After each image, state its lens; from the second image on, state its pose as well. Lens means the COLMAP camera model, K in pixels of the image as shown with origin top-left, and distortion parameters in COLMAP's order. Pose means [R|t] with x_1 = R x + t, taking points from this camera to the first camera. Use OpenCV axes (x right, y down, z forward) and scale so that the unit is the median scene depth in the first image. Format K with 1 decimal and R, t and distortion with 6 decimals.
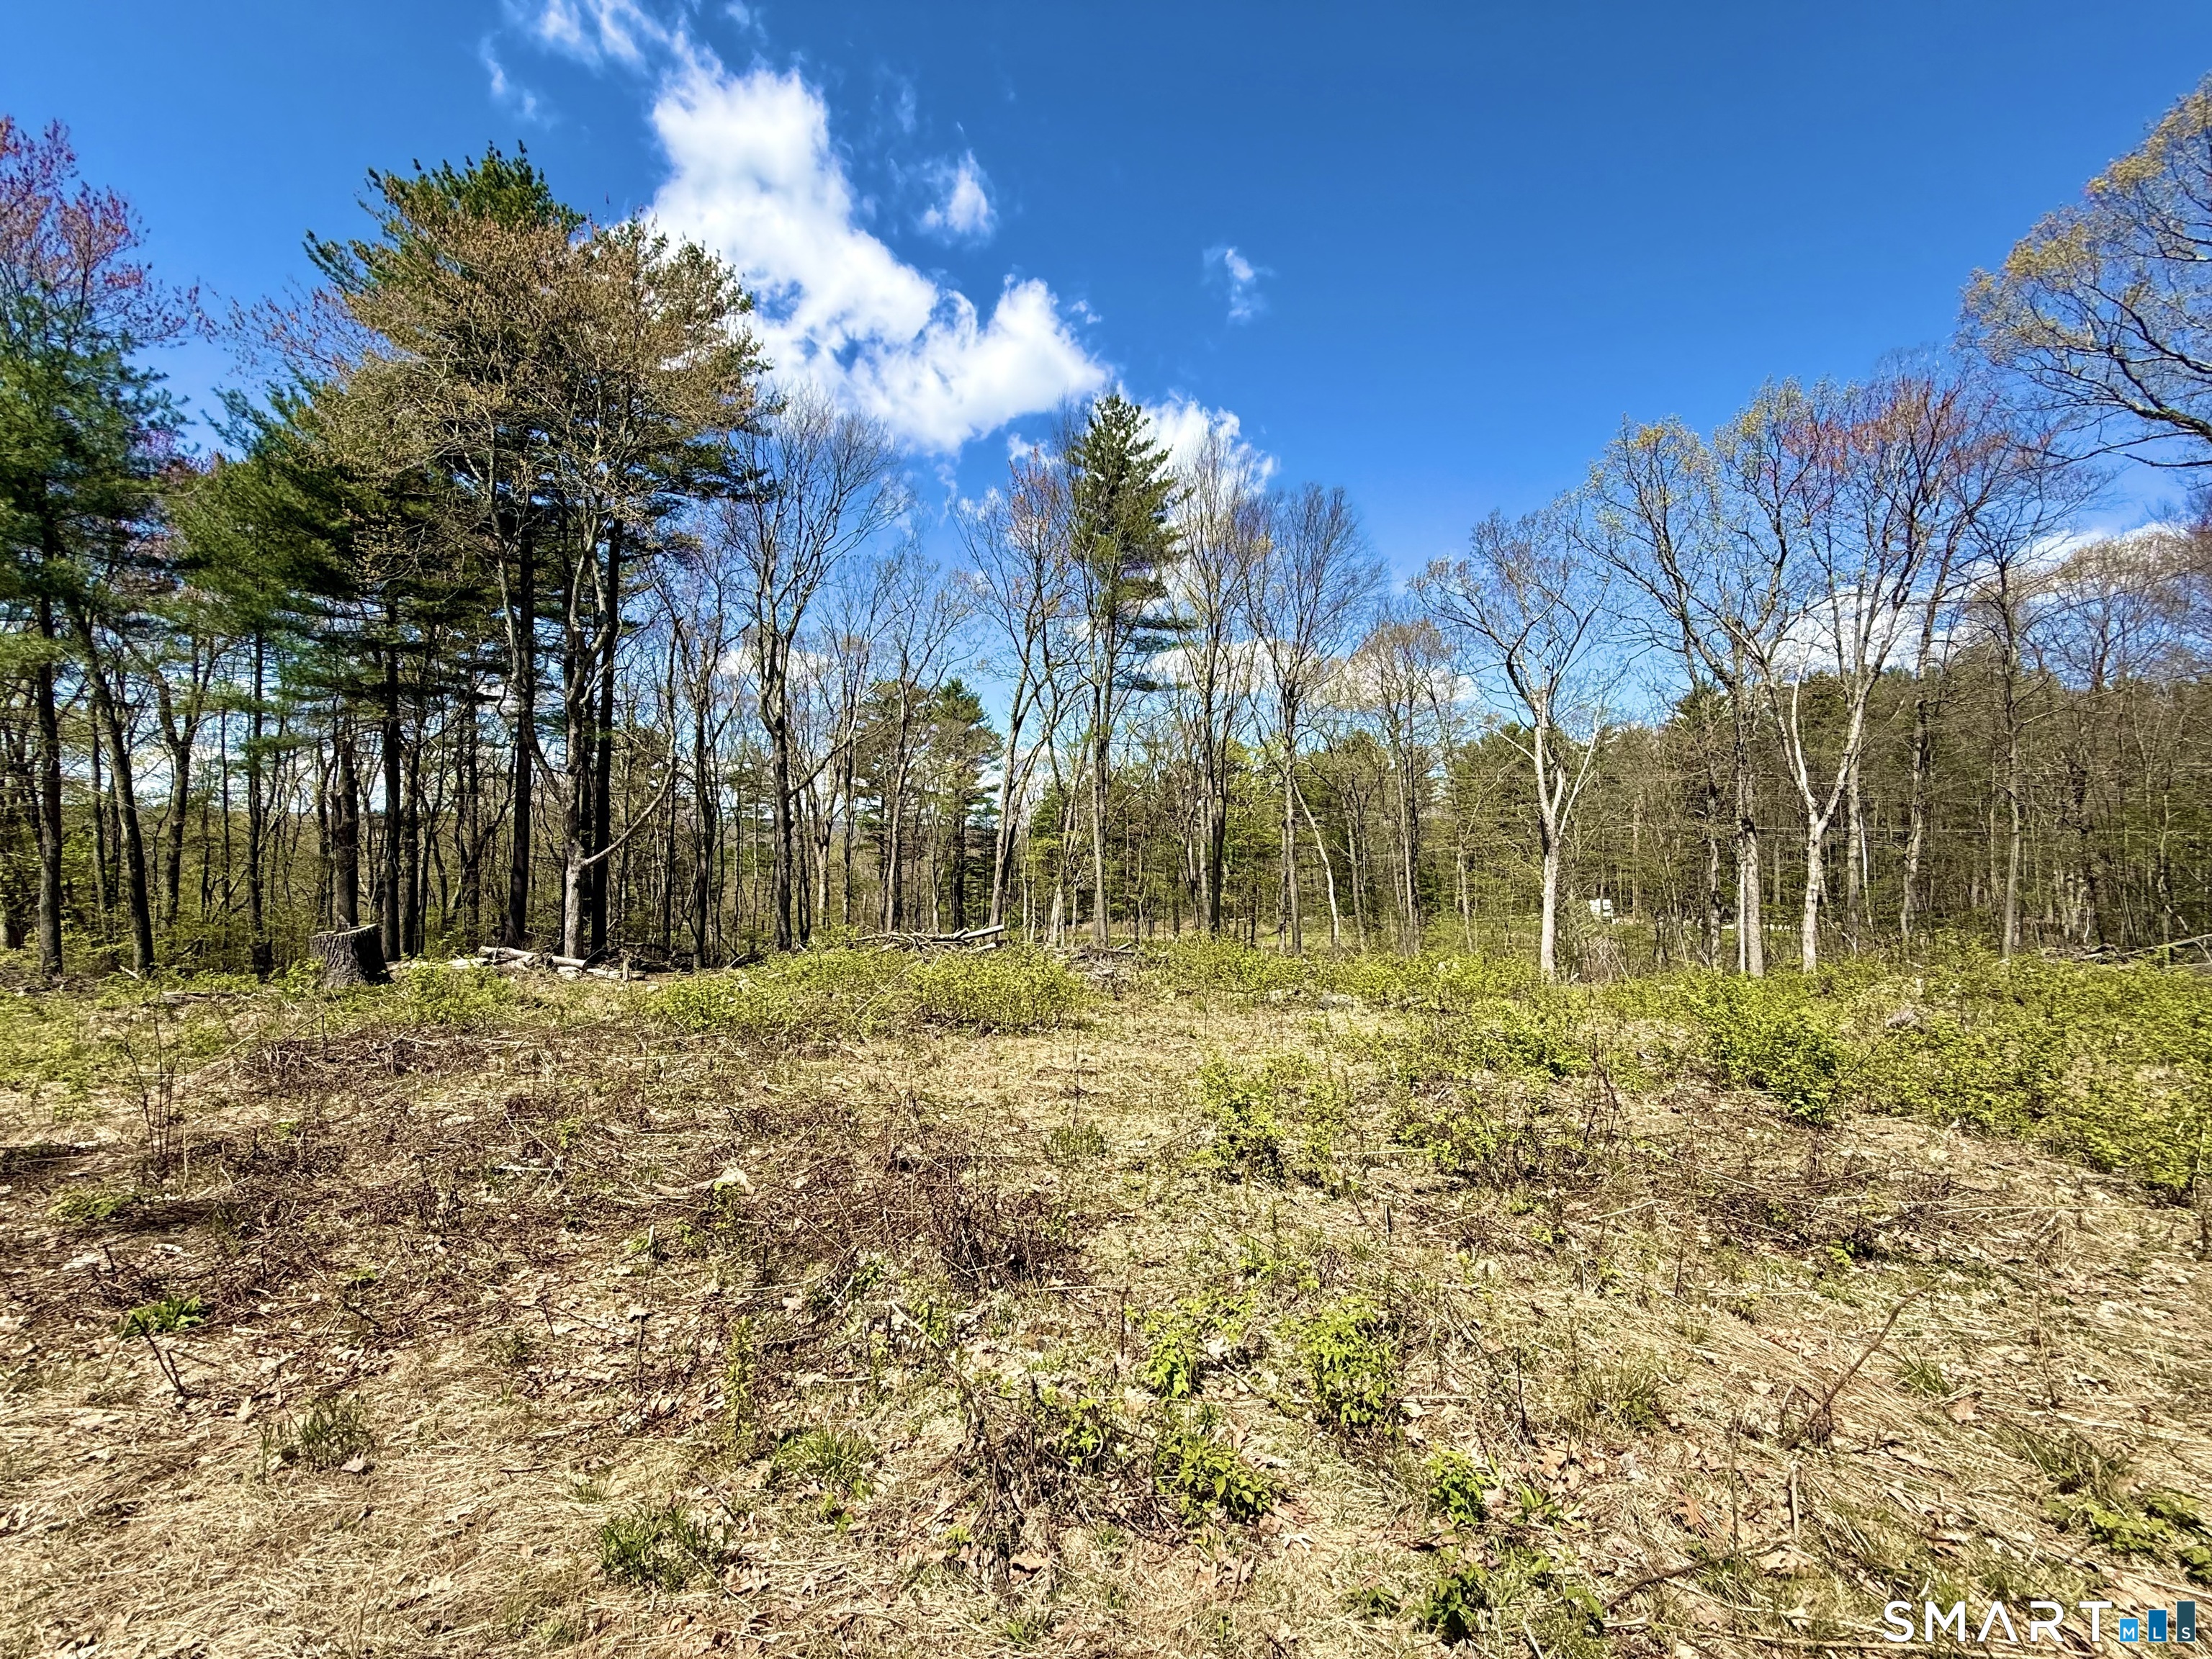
lens RADIAL K [[880.9, 0, 1111.4], [0, 880.9, 828.5], [0, 0, 1]] dist [-0.001744, 0.000378]
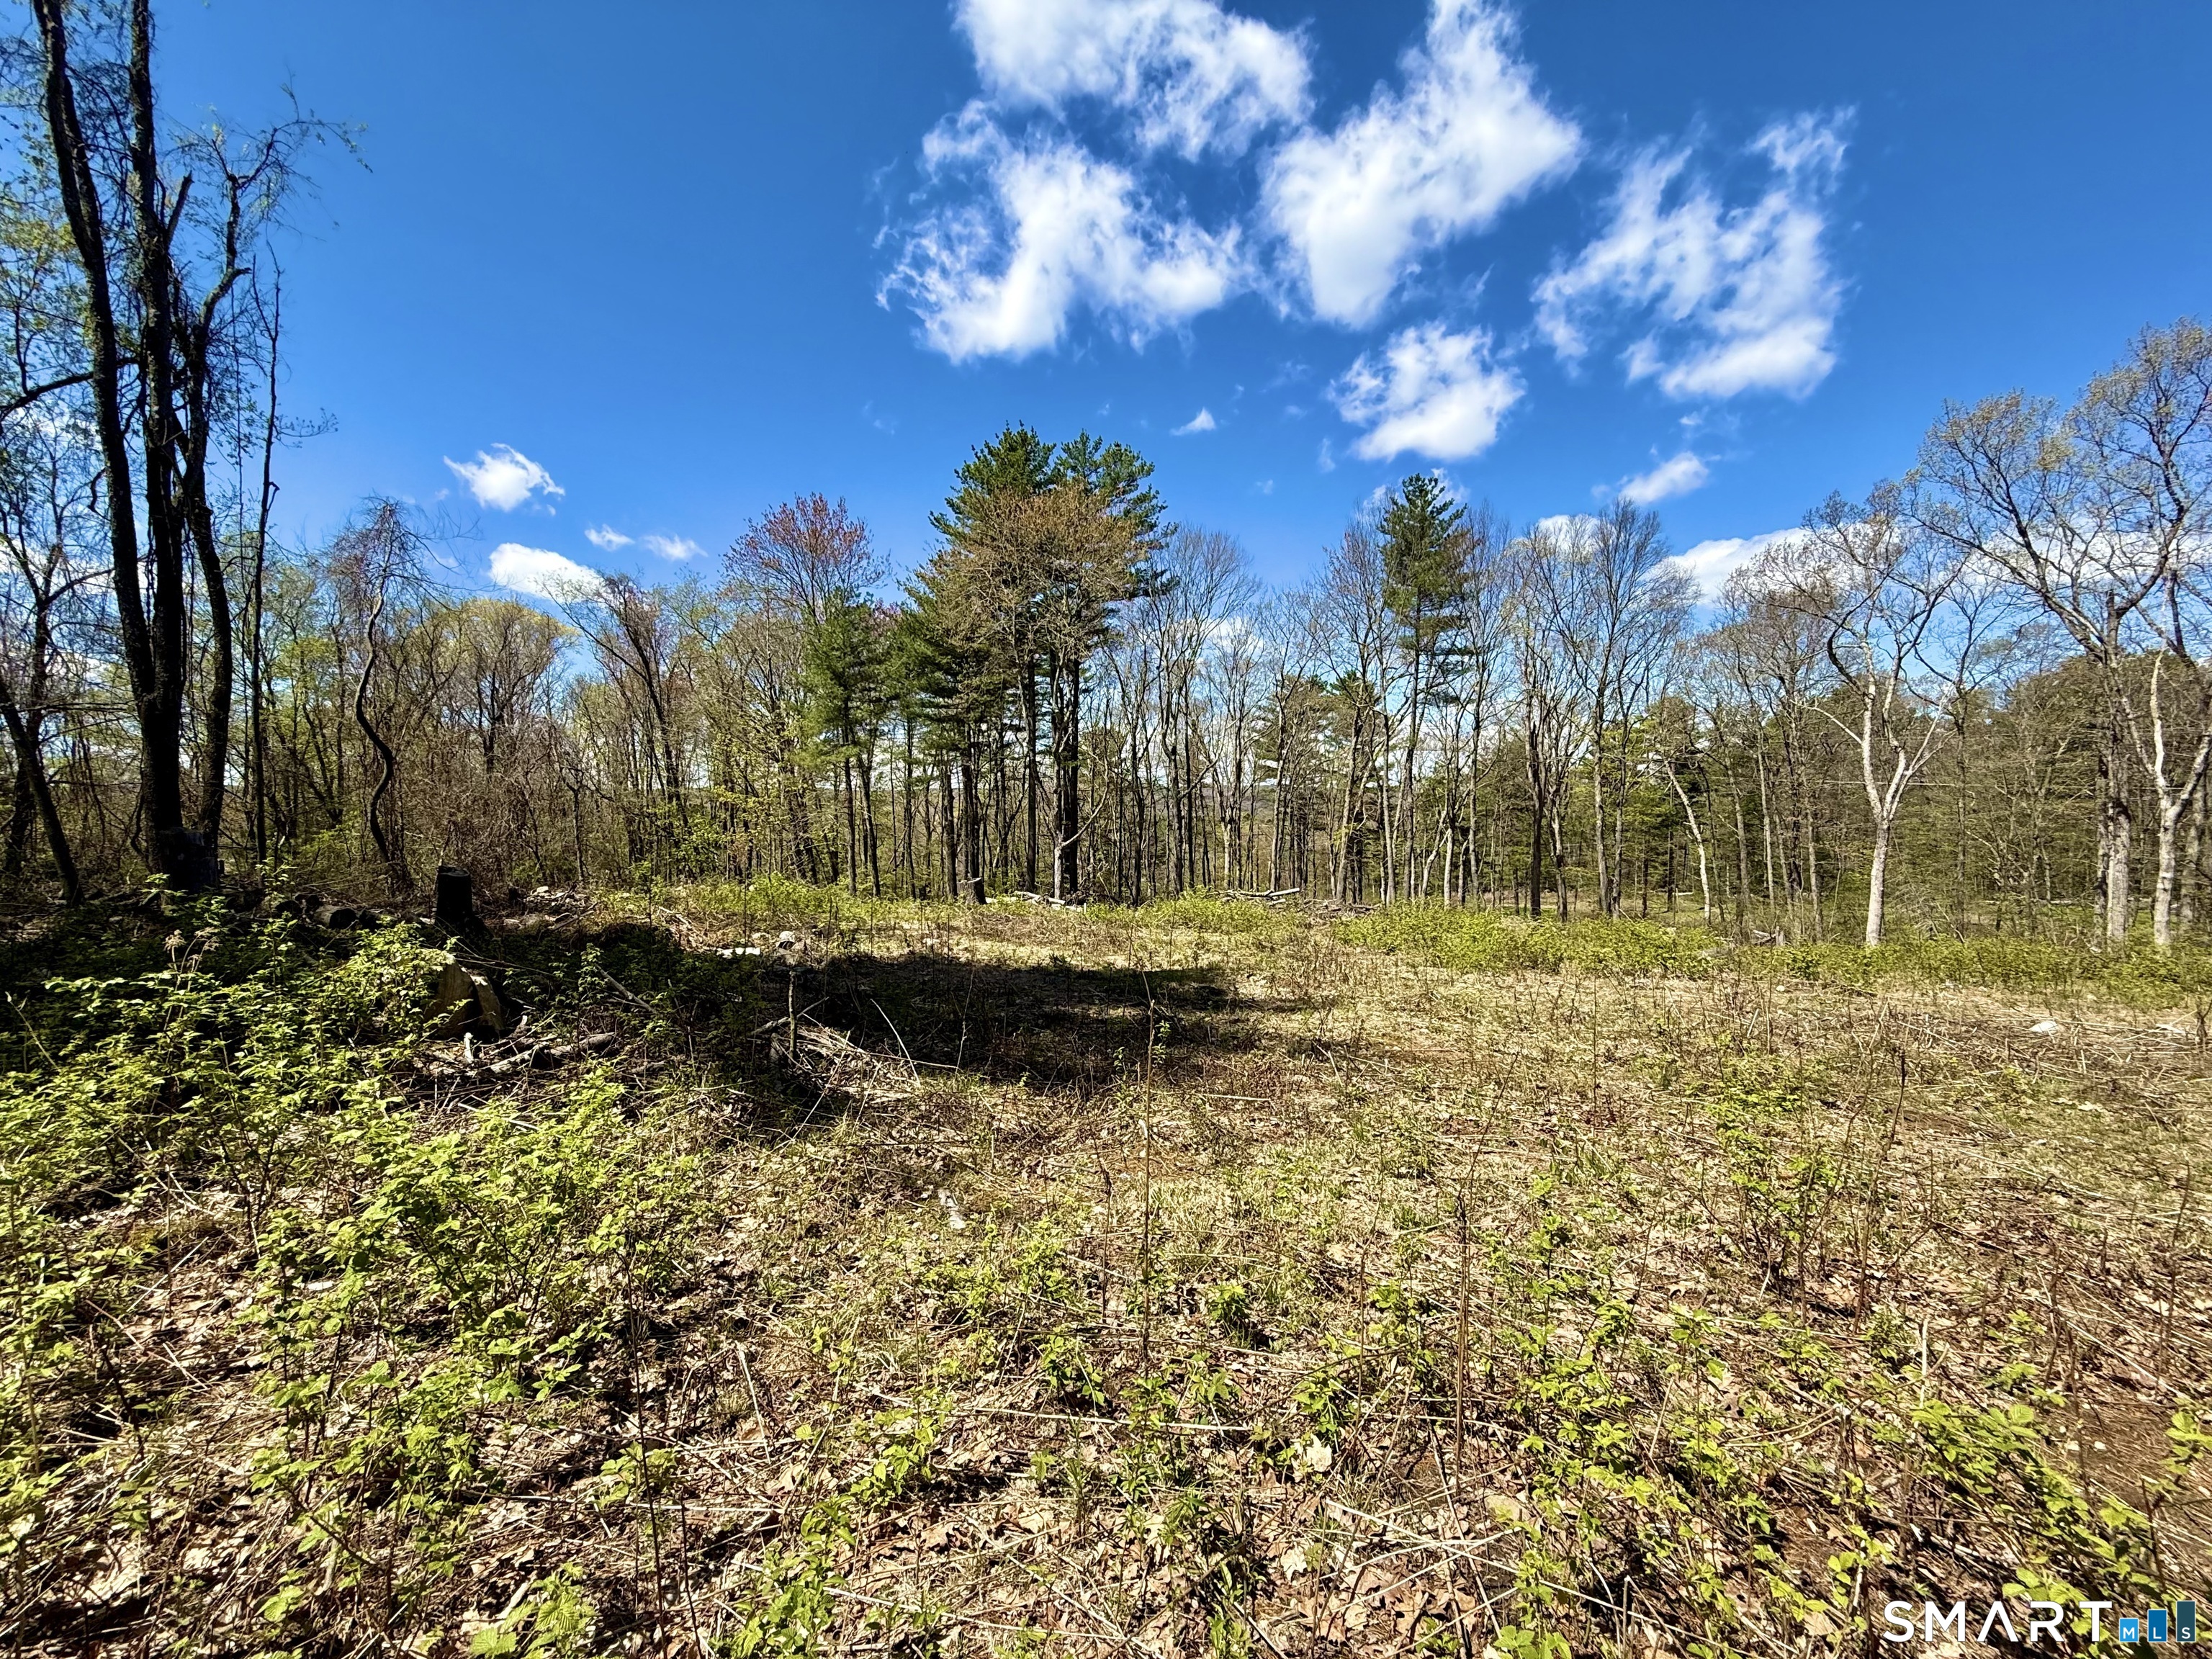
lens RADIAL K [[880.9, 0, 1104.2], [0, 880.9, 827.6], [0, 0, 1]] dist [-0.001744, 0.000378]
pose [[0.876196, -0.002861, -0.481947, 0.237871], [0.020814, 0.999274, 0.031909, -0.037373], [0.481506, -0.037990, 0.875619, -0.369636]]
